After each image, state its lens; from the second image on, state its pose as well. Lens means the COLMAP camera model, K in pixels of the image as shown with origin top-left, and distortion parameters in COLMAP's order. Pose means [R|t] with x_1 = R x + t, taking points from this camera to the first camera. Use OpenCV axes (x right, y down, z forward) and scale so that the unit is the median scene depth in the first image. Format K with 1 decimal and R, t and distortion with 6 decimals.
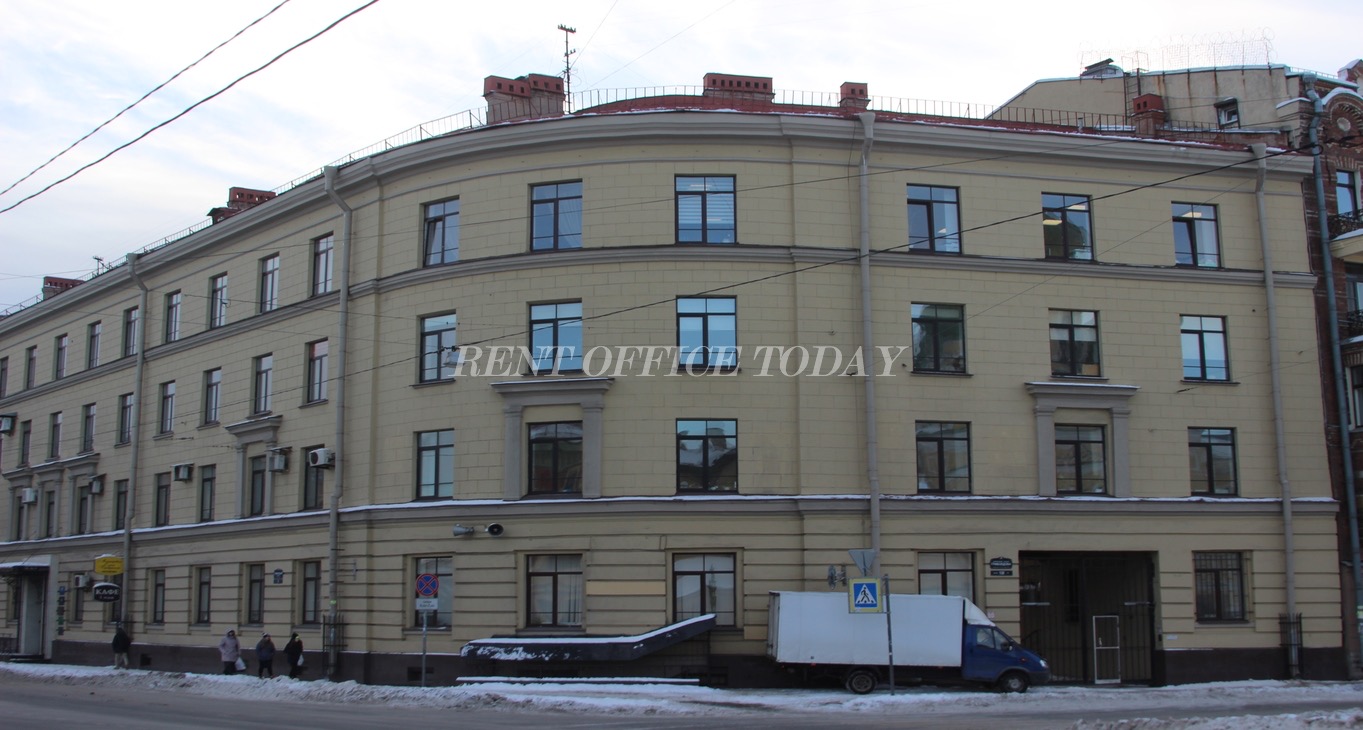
lens RADIAL K [[1477.1, 0, 681.5], [0, 1477.1, 365.0], [0, 0, 1]] dist [-0.103185, -0.000967]
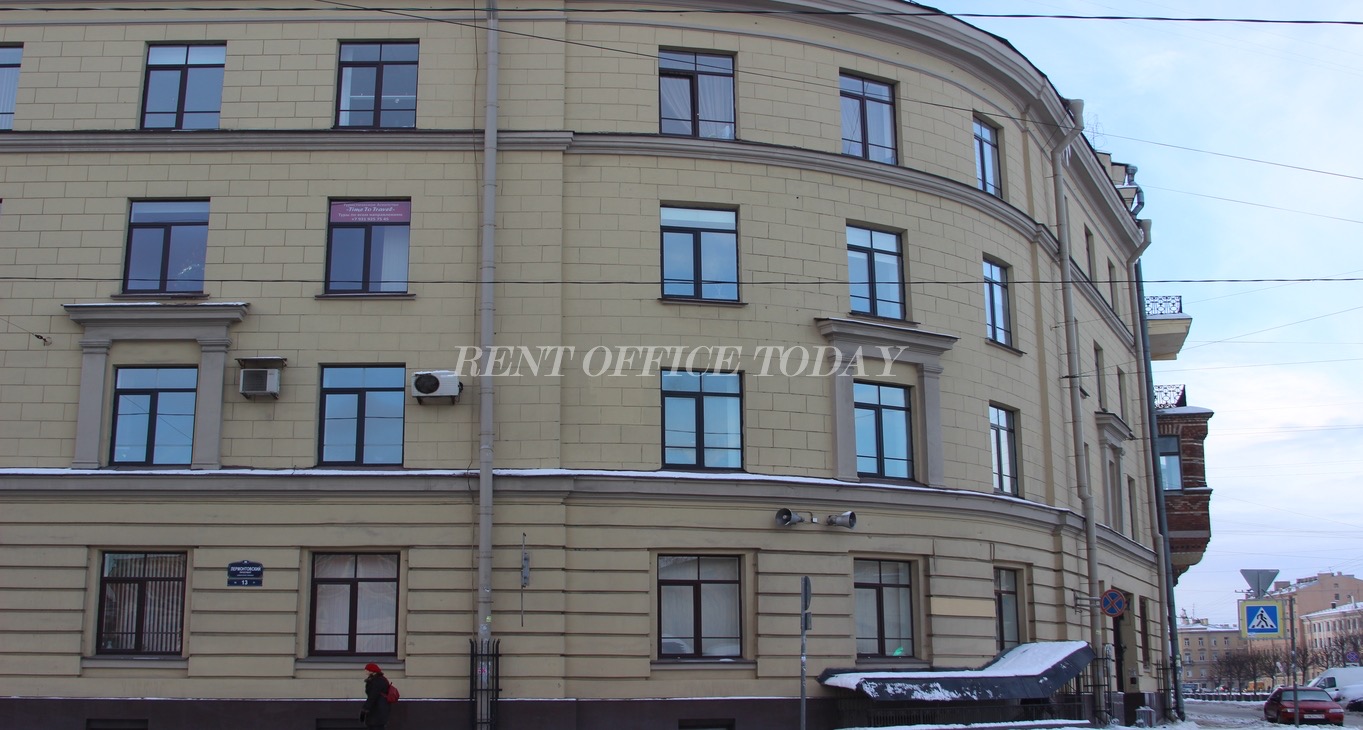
lens RADIAL K [[1477.1, 0, 681.5], [0, 1477.1, 365.0], [0, 0, 1]] dist [-0.103185, -0.000967]
pose [[0.708386, 0.144668, 0.690840, -0.629929], [-0.127099, 0.988915, -0.076760, 0.093004], [-0.694287, -0.033429, 0.718921, 0.491692]]
